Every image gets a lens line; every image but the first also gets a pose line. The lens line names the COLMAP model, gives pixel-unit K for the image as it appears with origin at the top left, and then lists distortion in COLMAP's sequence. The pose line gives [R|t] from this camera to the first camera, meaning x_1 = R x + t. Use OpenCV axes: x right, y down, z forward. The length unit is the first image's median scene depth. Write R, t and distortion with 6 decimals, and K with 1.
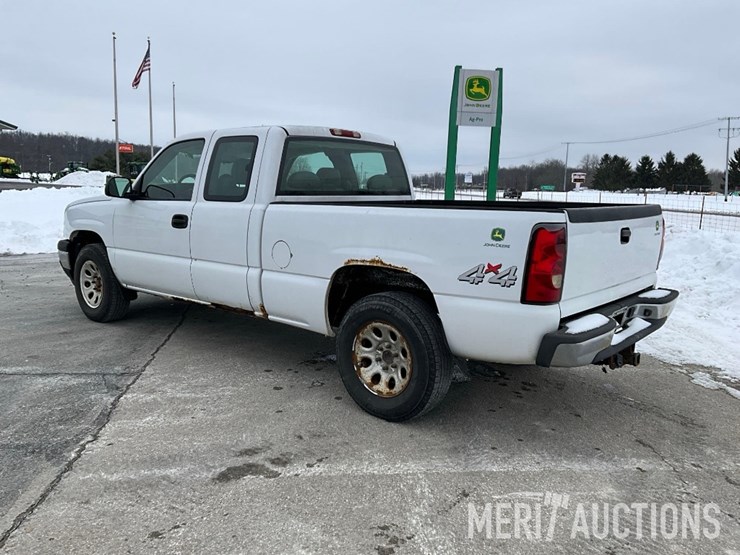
lens RADIAL K [[610.8, 0, 367.4], [0, 610.8, 278.5], [0, 0, 1]] dist [0.083357, -0.148566]
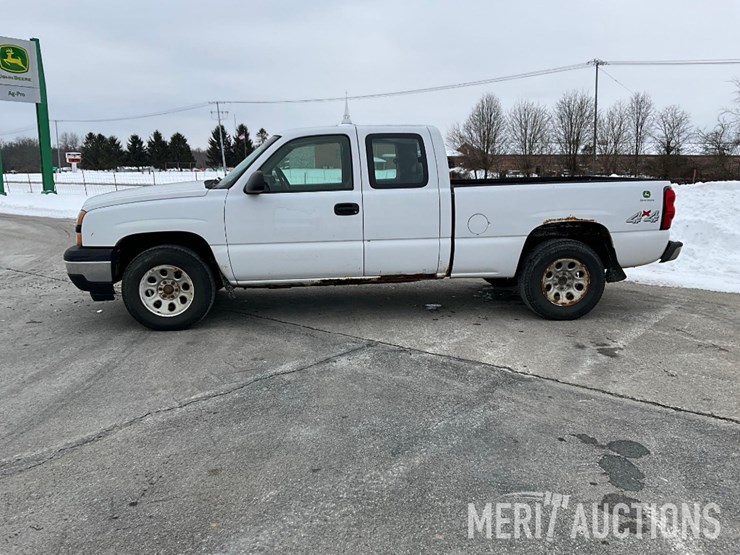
lens RADIAL K [[610.8, 0, 367.4], [0, 610.8, 278.5], [0, 0, 1]] dist [0.083357, -0.148566]
pose [[0.698297, -0.155598, 0.698692, -1.339115], [0.131994, 0.987340, 0.087960, -0.075773], [-0.703533, 0.030801, 0.709995, 0.231254]]
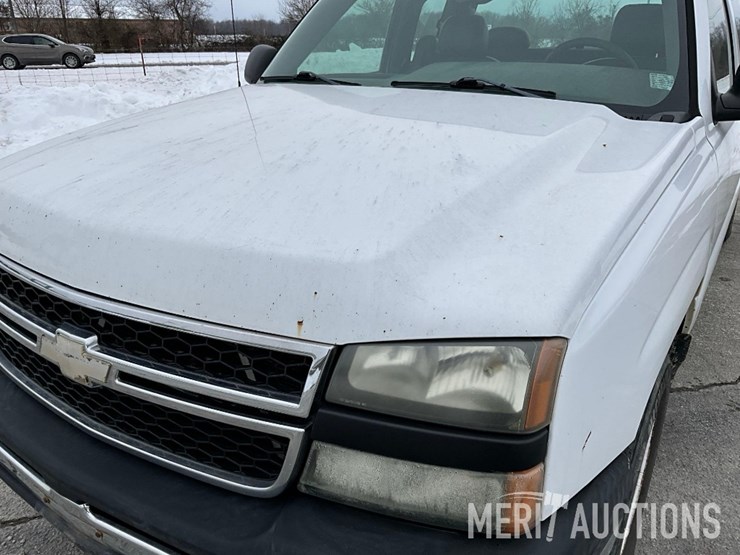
lens RADIAL K [[610.8, 0, 367.4], [0, 610.8, 278.5], [0, 0, 1]] dist [0.083357, -0.148566]
pose [[-0.129652, -0.396477, 0.908843, -0.991829], [0.155412, 0.897126, 0.413536, -0.313284], [-0.979305, 0.194861, -0.054697, 1.711084]]
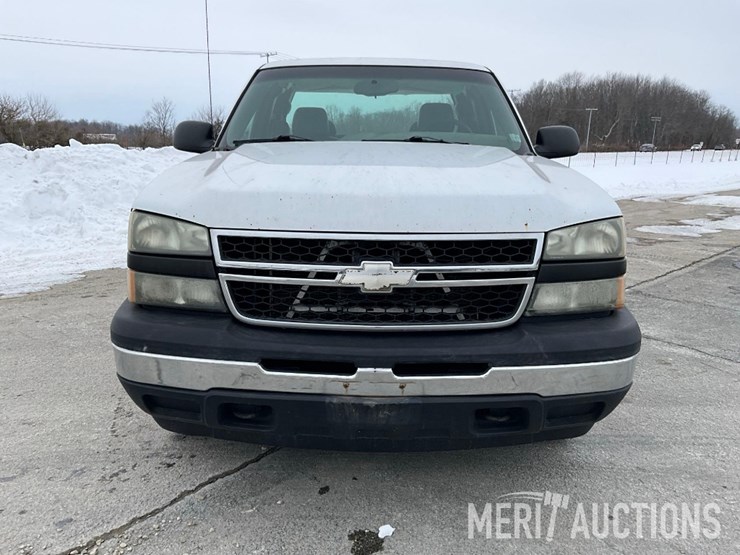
lens RADIAL K [[610.8, 0, 367.4], [0, 610.8, 278.5], [0, 0, 1]] dist [0.083357, -0.148566]
pose [[-0.638643, -0.200824, 0.742836, -1.072499], [0.091866, 0.938543, 0.332713, -0.337657], [-0.764000, 0.280727, -0.580945, 2.135281]]
